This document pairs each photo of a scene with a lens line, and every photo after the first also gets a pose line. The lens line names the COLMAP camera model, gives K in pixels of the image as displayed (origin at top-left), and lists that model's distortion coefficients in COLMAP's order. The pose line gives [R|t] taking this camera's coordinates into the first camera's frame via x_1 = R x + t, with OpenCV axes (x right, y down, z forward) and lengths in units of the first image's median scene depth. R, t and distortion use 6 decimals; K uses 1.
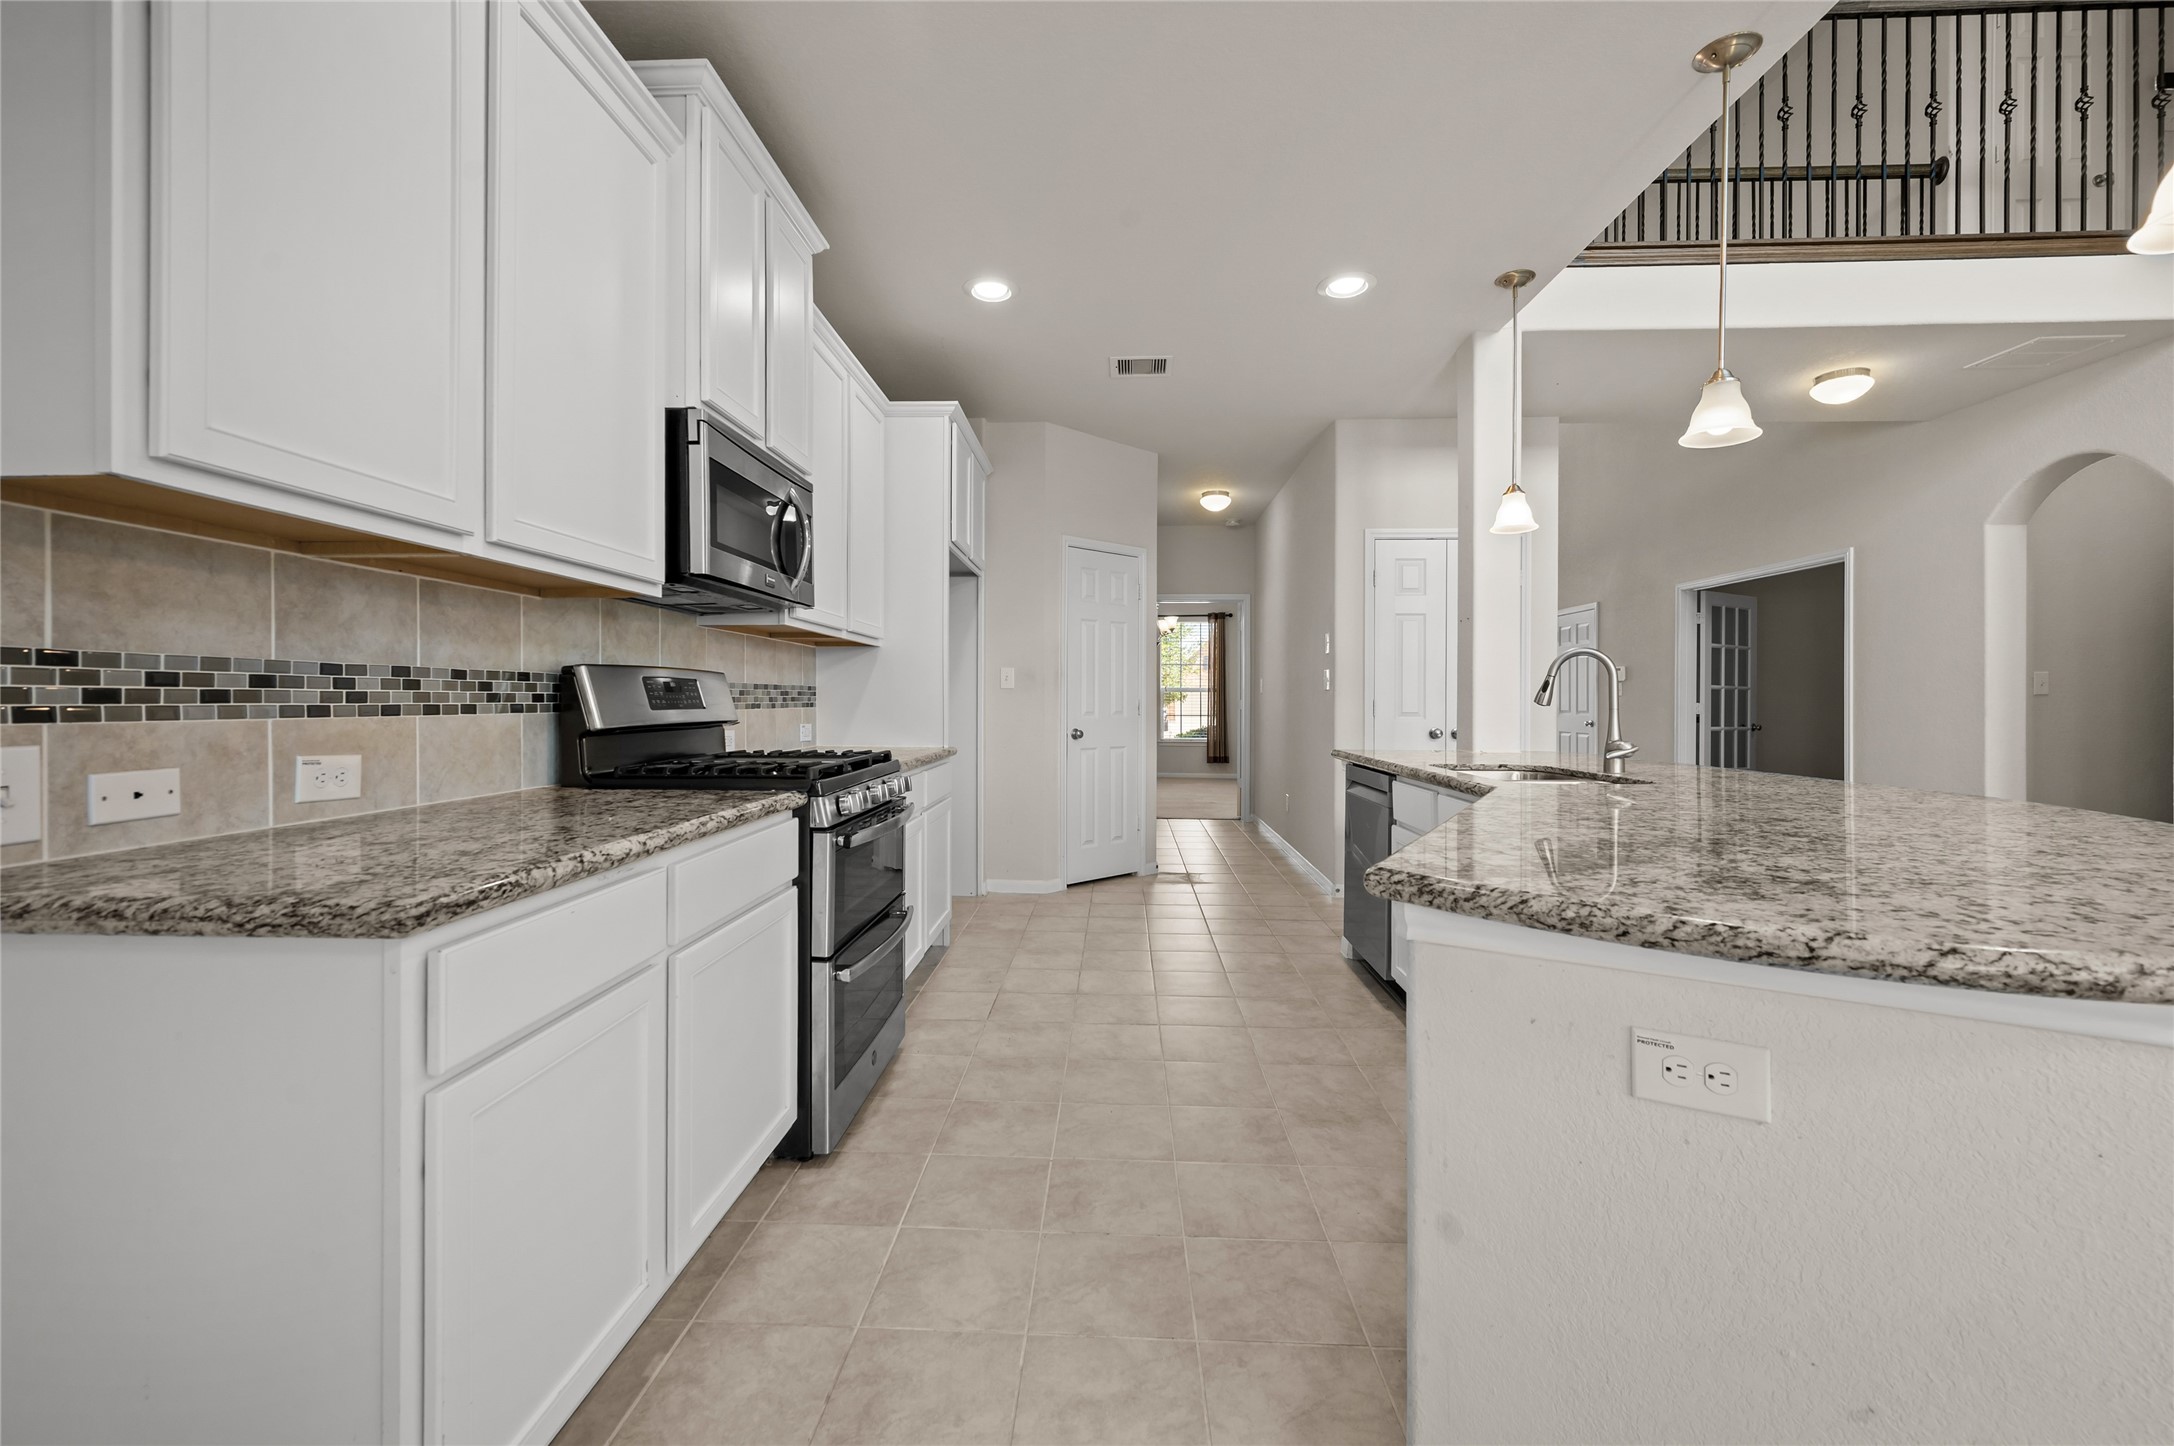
lens RADIAL K [[875.2, 0, 1077.0], [0, 875.2, 701.1], [0, 0, 1]] dist [0.002448, -0.000465]
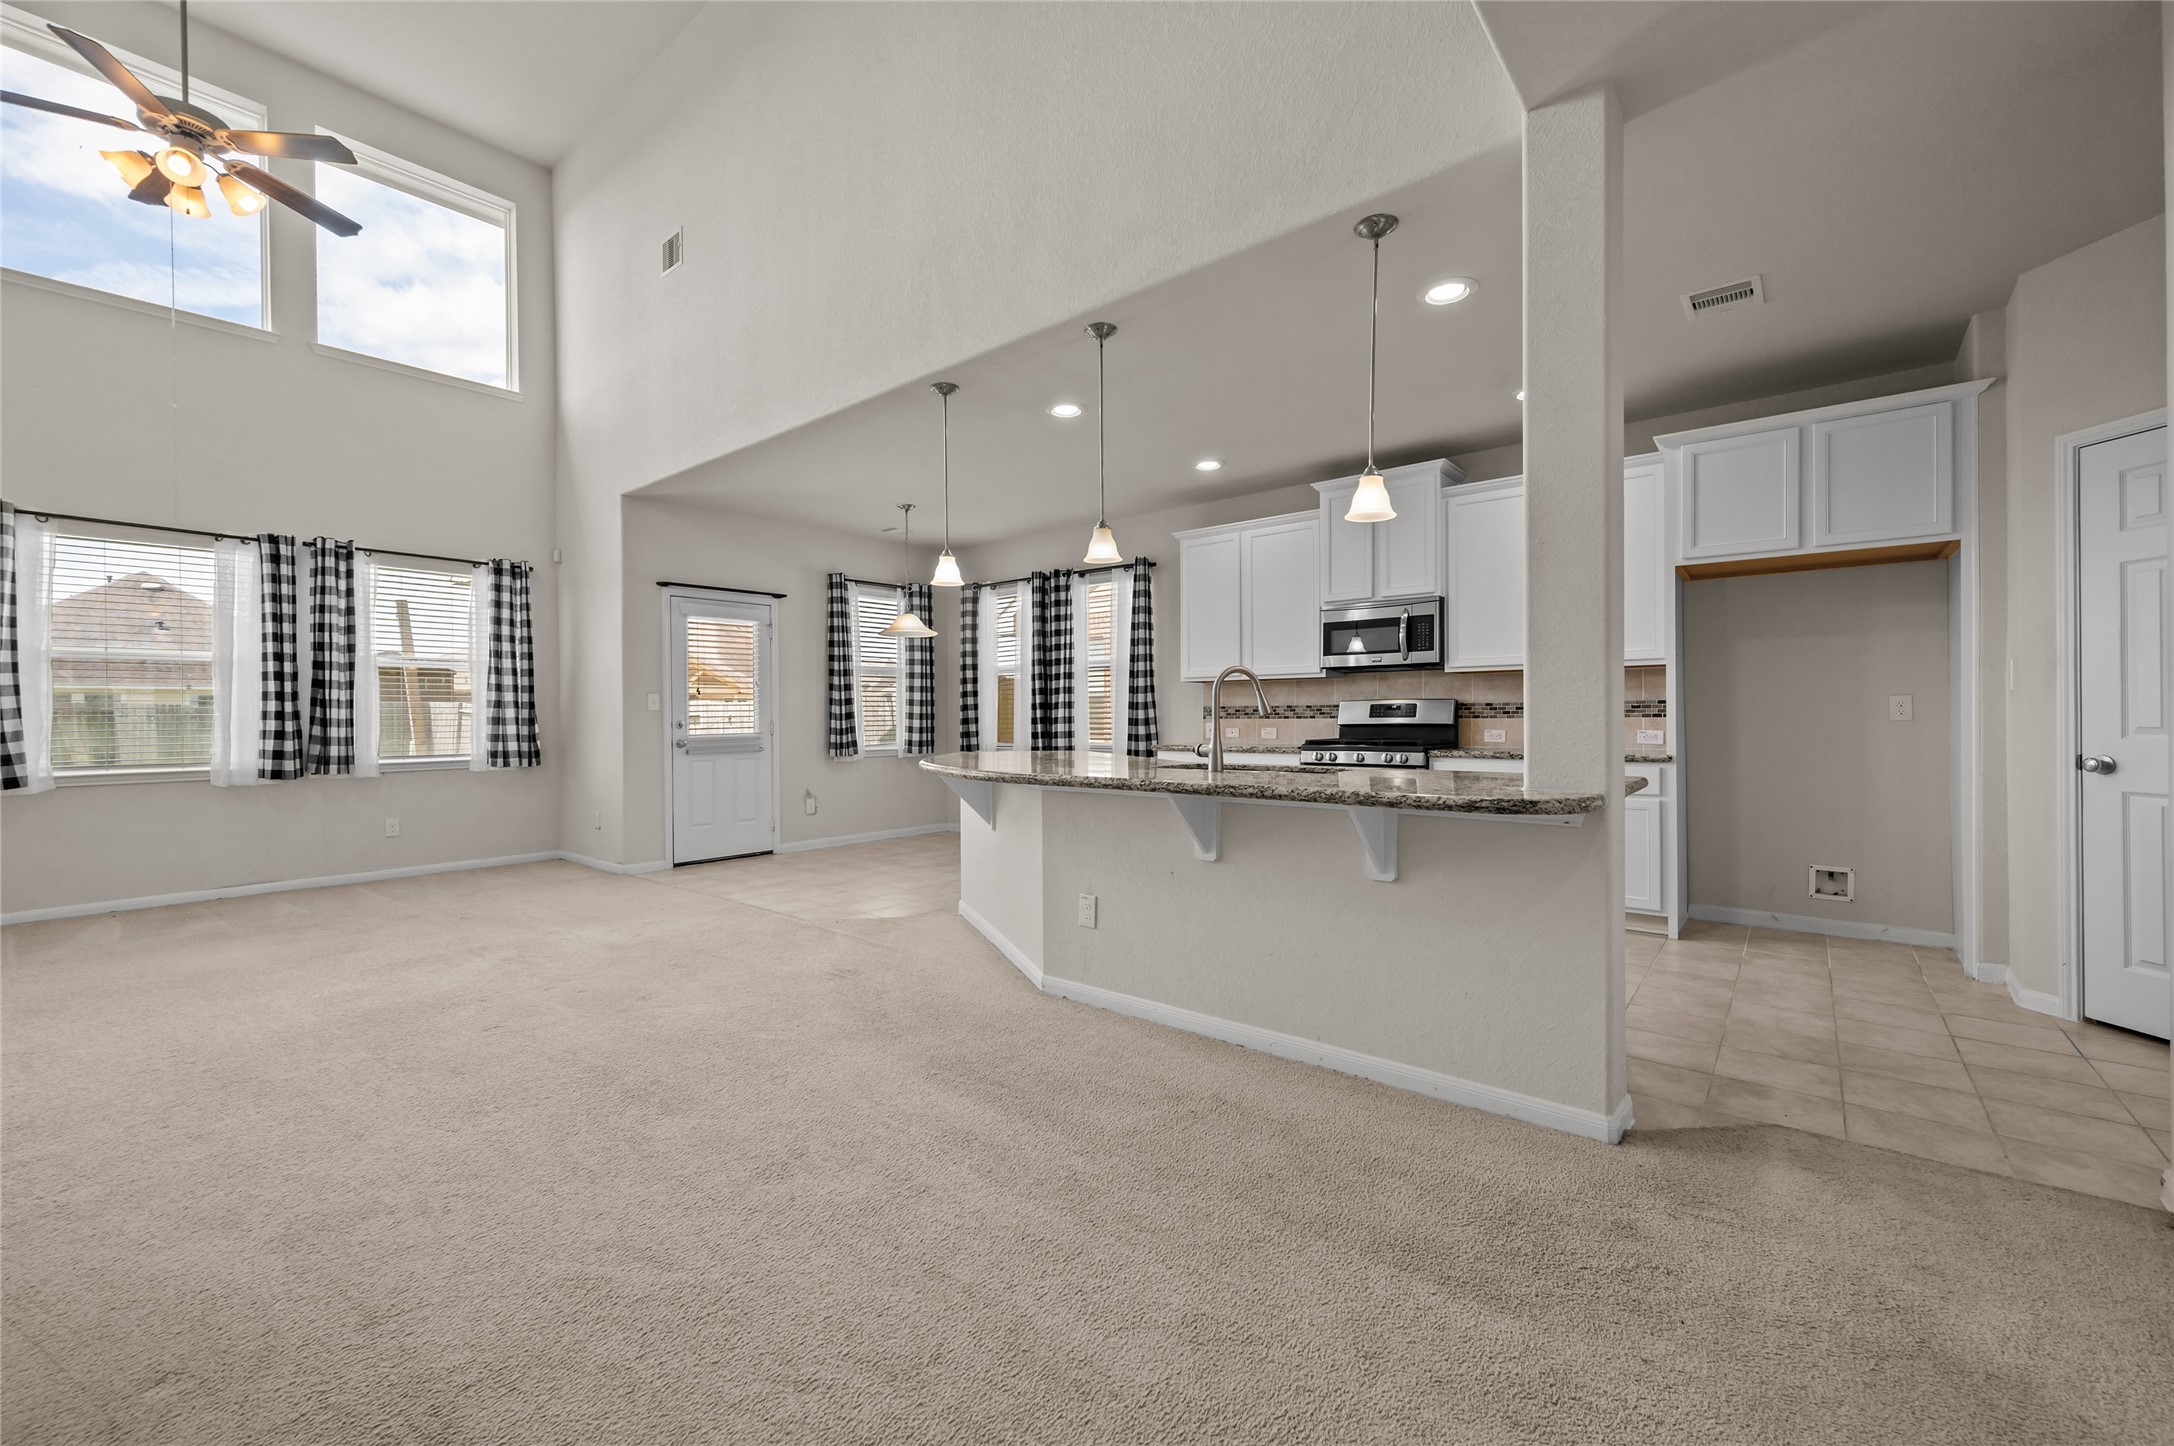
lens RADIAL K [[875.2, 0, 1085.0], [0, 875.2, 722.1], [0, 0, 1]] dist [0.002448, -0.000465]
pose [[-0.604641, 0.003731, -0.796490, 1.934616], [0.002968, 0.999993, 0.002431, 0.013264], [0.796493, -0.000894, -0.604647, 1.833303]]
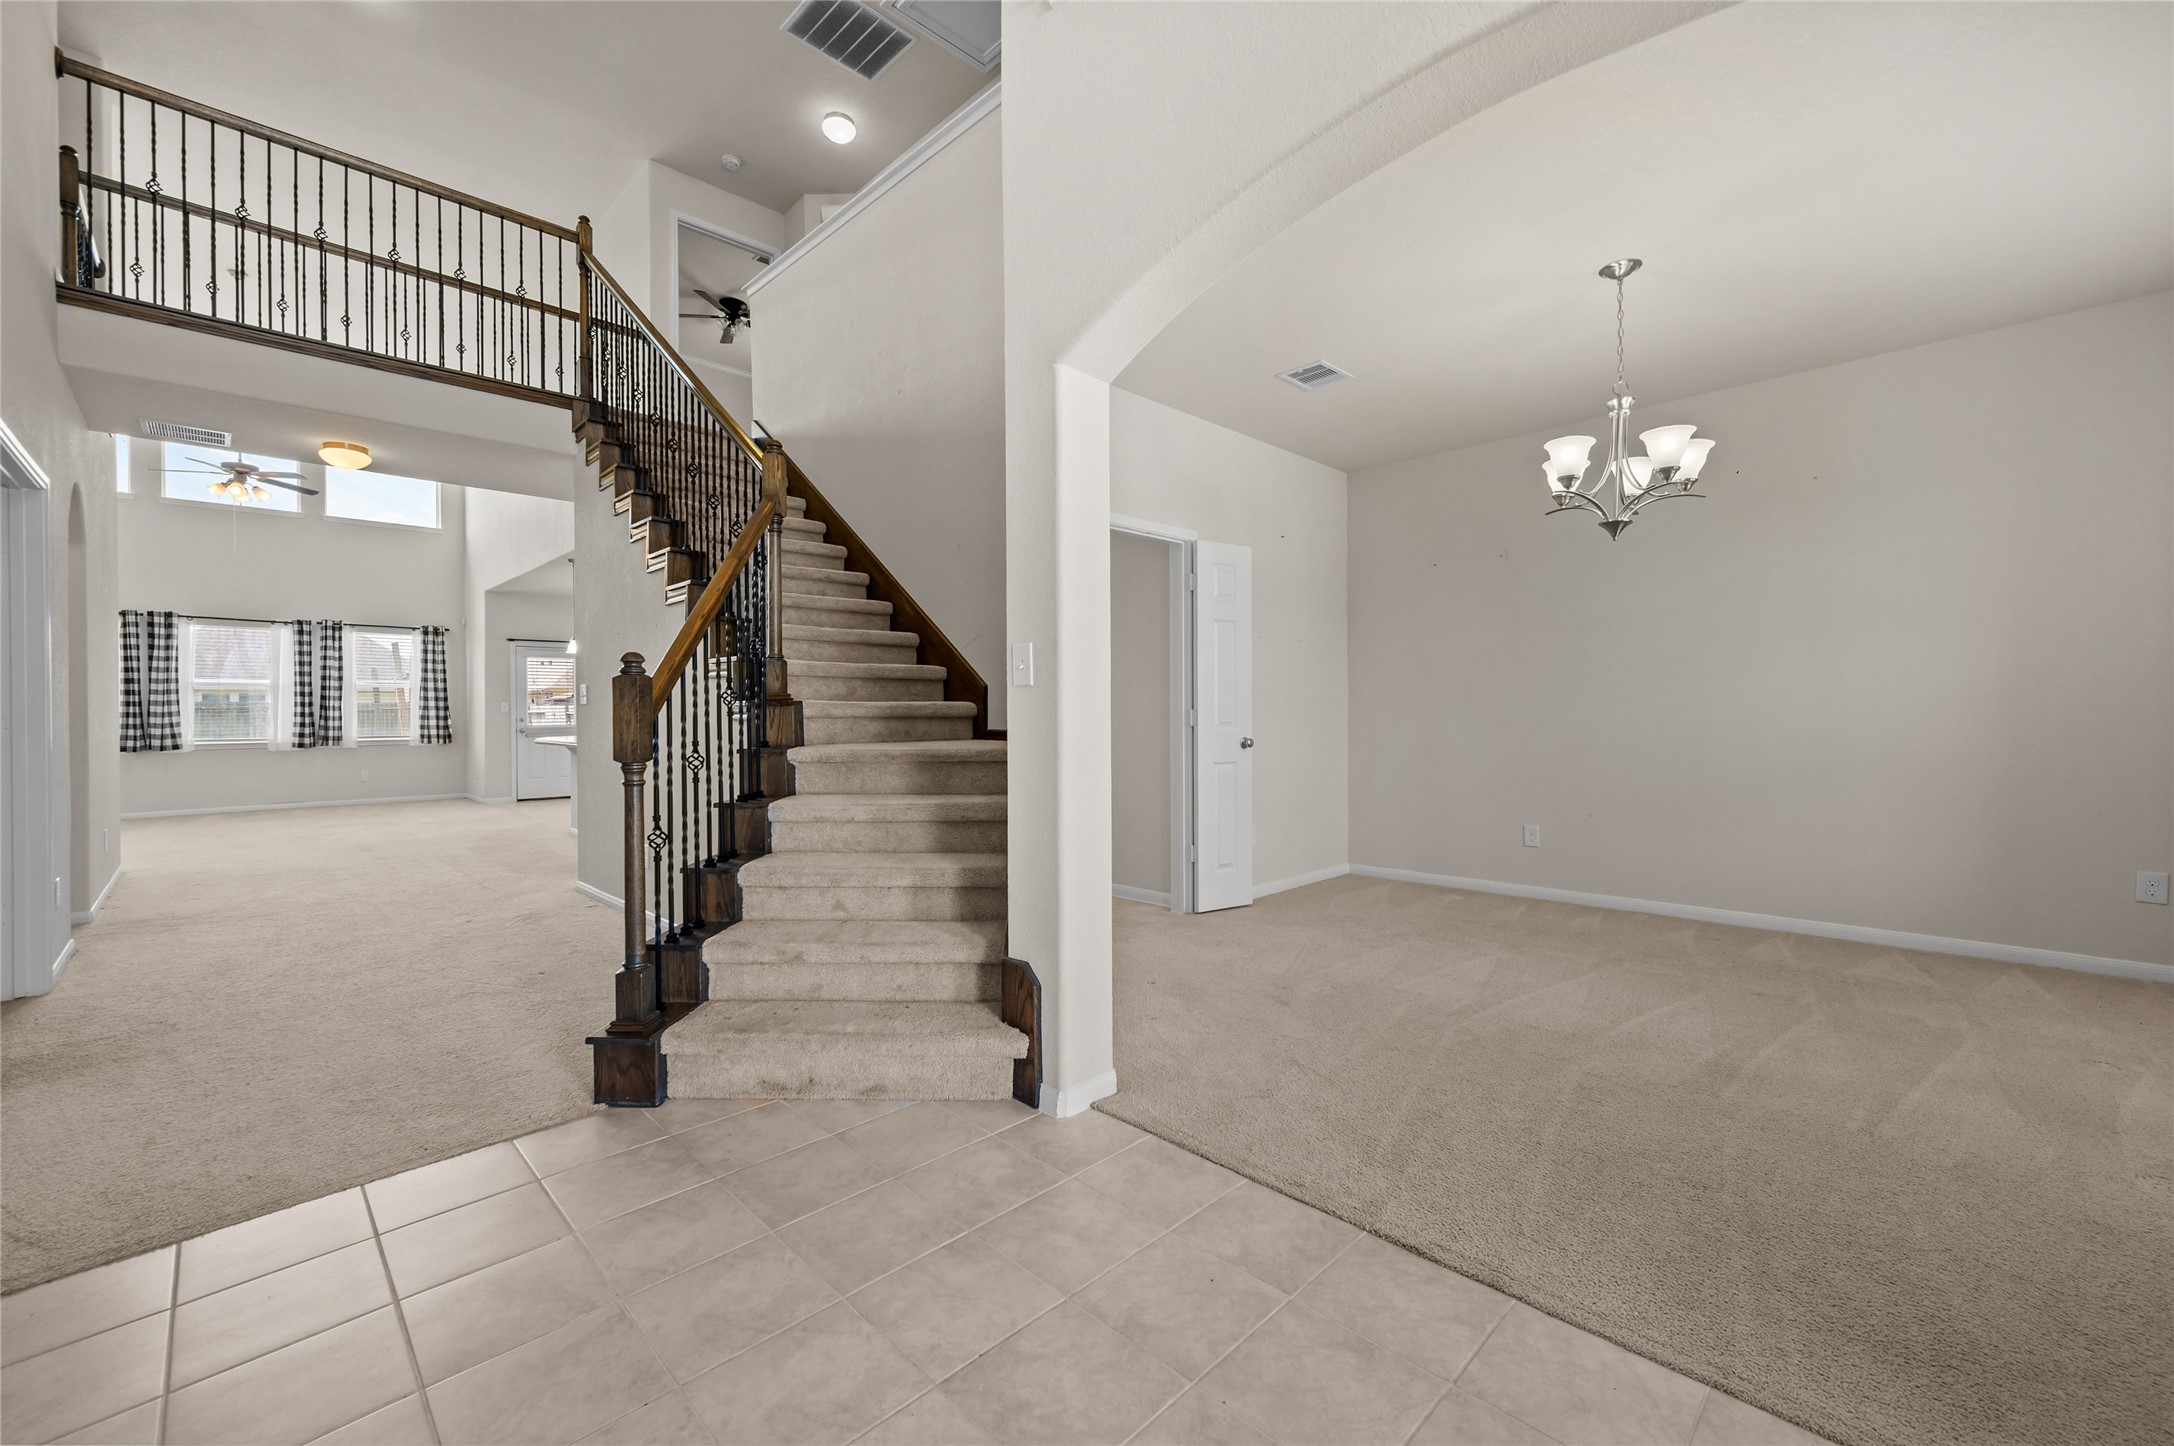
lens RADIAL K [[875.2, 0, 1077.9], [0, 875.2, 716.2], [0, 0, 1]] dist [0.002448, -0.000465]
pose [[-0.676784, 0.001124, -0.736181, 1.986401], [0.000851, 0.999999, 0.000745, 0.003368], [0.736181, -0.000123, -0.676785, 4.715189]]
